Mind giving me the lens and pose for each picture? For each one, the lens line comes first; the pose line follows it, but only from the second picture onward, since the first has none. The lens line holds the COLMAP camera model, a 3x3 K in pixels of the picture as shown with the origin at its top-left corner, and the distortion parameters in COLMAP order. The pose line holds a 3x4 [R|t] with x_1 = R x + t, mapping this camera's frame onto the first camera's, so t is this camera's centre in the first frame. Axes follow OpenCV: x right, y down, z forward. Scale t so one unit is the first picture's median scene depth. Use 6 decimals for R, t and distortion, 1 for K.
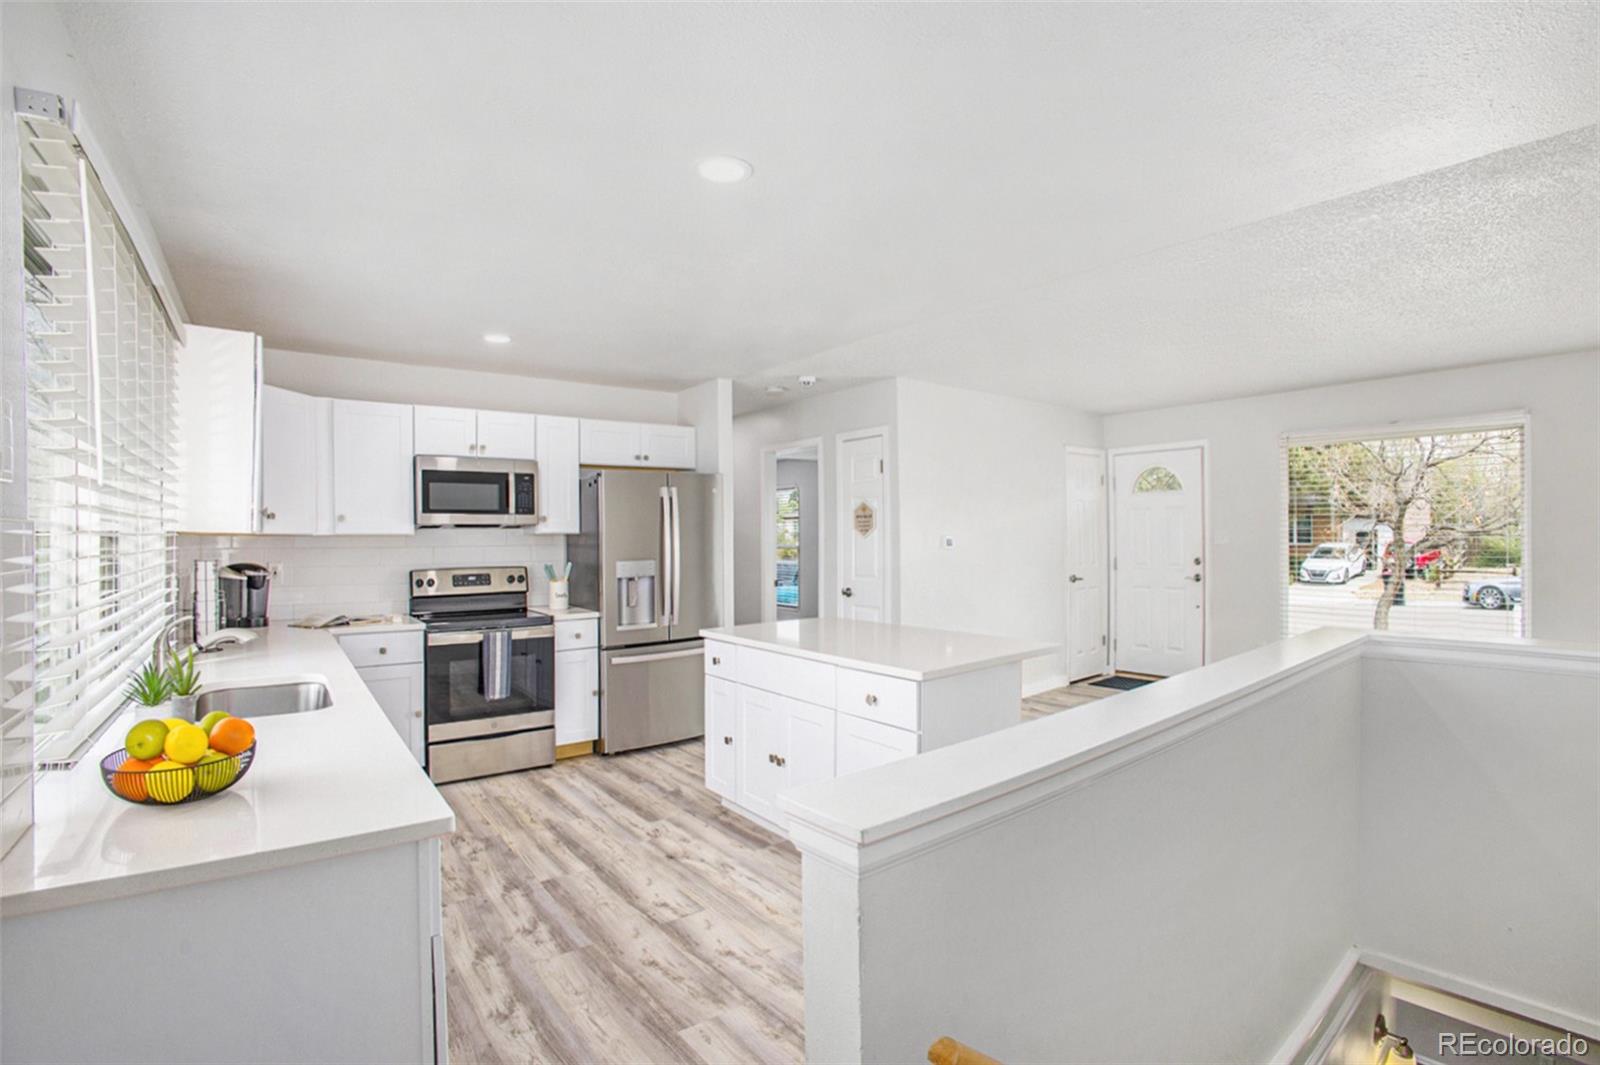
lens RADIAL K [[762.6, 0, 833.8], [0, 762.6, 530.1], [0, 0, 1]] dist [-0.022649, 0.000366]
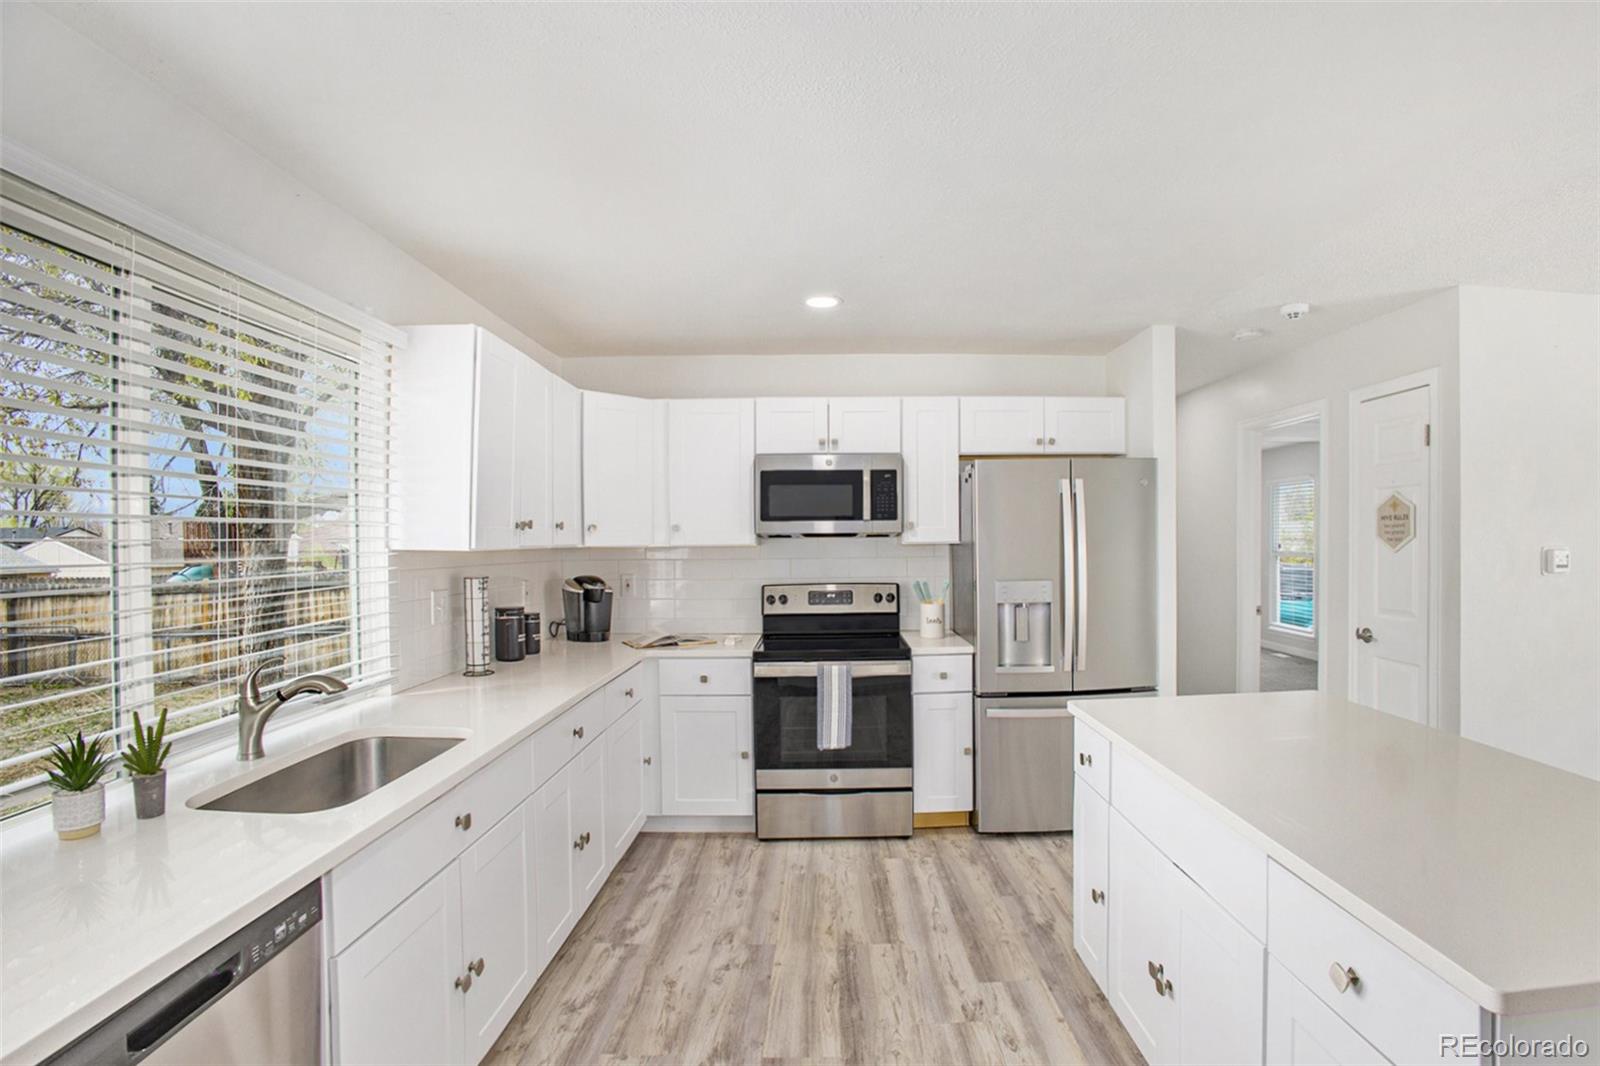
lens RADIAL K [[762.6, 0, 833.8], [0, 762.6, 530.6], [0, 0, 1]] dist [-0.022649, 0.000366]
pose [[0.788019, -0.001284, -0.615649, 0.057857], [0.003774, 0.999989, 0.002744, -0.012682], [0.615639, -0.004486, 0.788015, 0.342453]]
